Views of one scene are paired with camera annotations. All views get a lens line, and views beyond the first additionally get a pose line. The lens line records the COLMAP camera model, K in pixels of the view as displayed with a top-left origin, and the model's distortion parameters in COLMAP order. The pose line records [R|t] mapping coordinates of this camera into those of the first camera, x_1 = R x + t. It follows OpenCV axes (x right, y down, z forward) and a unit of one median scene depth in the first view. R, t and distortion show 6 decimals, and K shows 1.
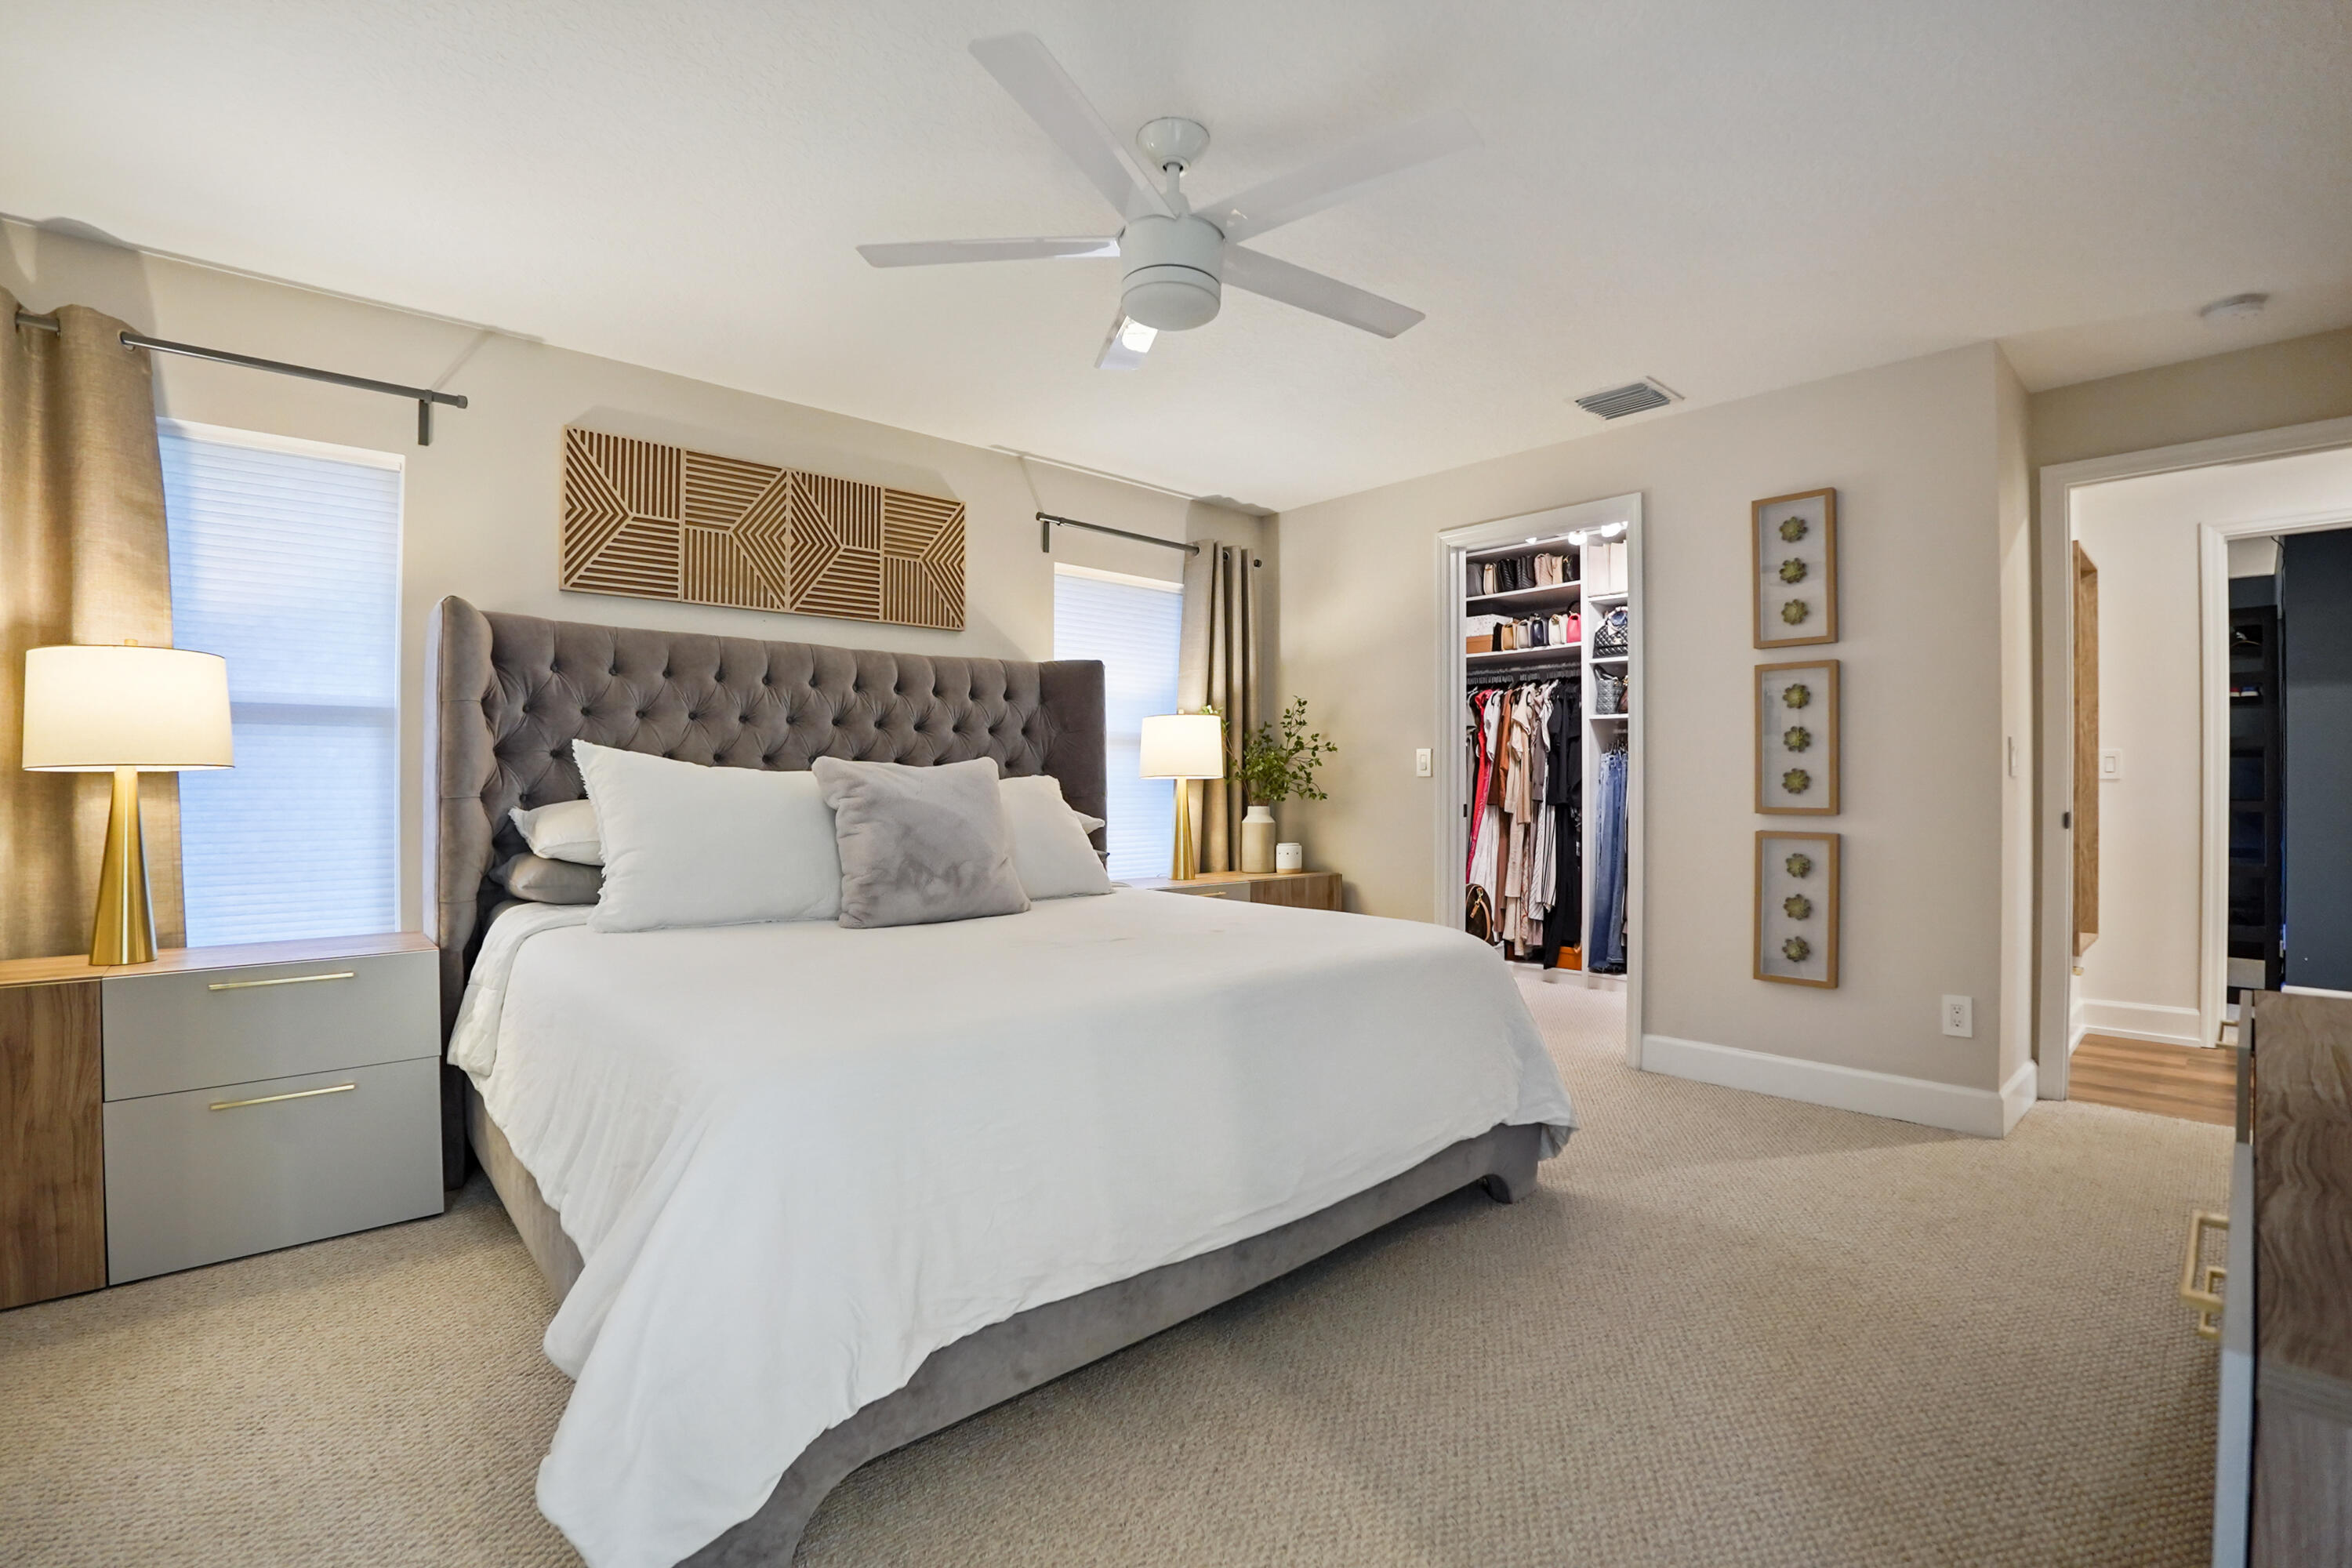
lens RADIAL K [[1063.2, 0, 1166.5], [0, 1063.2, 780.0], [0, 0, 1]] dist [-0.060438, 0.007391]
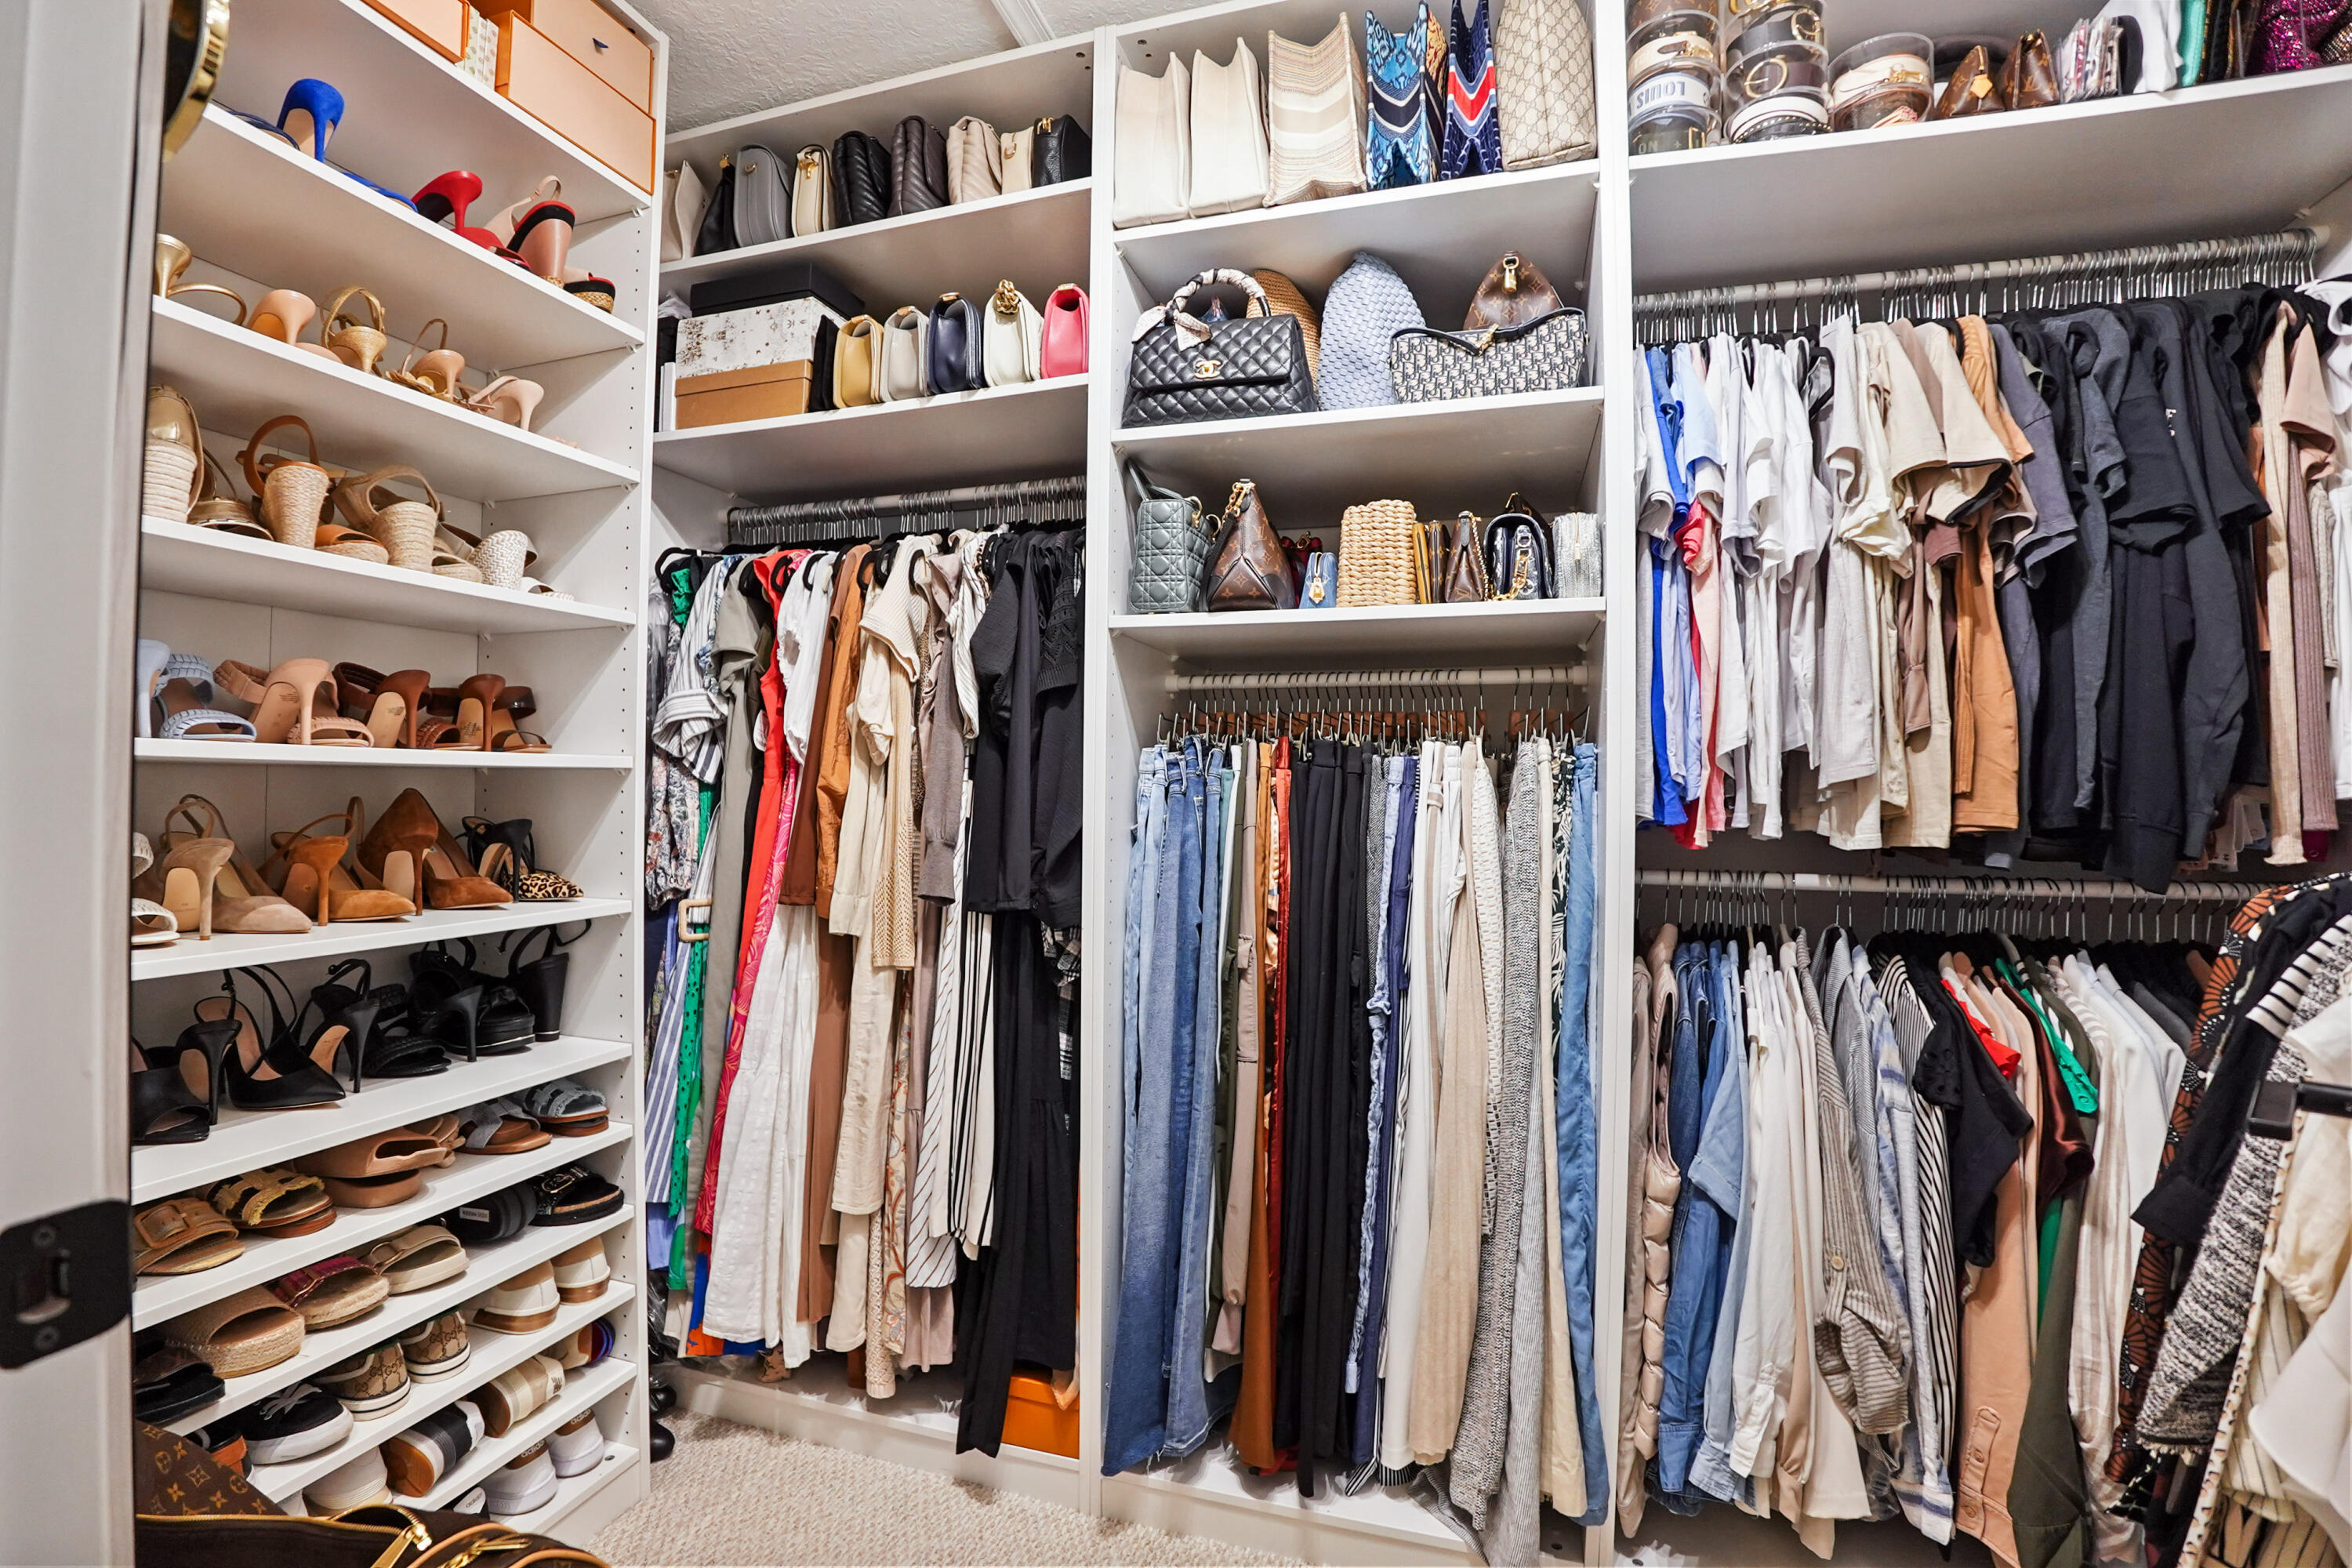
lens RADIAL K [[1063.2, 0, 1179.0], [0, 1063.2, 775.2], [0, 0, 1]] dist [-0.060438, 0.007391]
pose [[0.856501, 0.017089, 0.515862, 0.250166], [-0.010791, 0.999826, -0.015205, -0.011295], [-0.516032, 0.007456, 0.856537, 0.694107]]
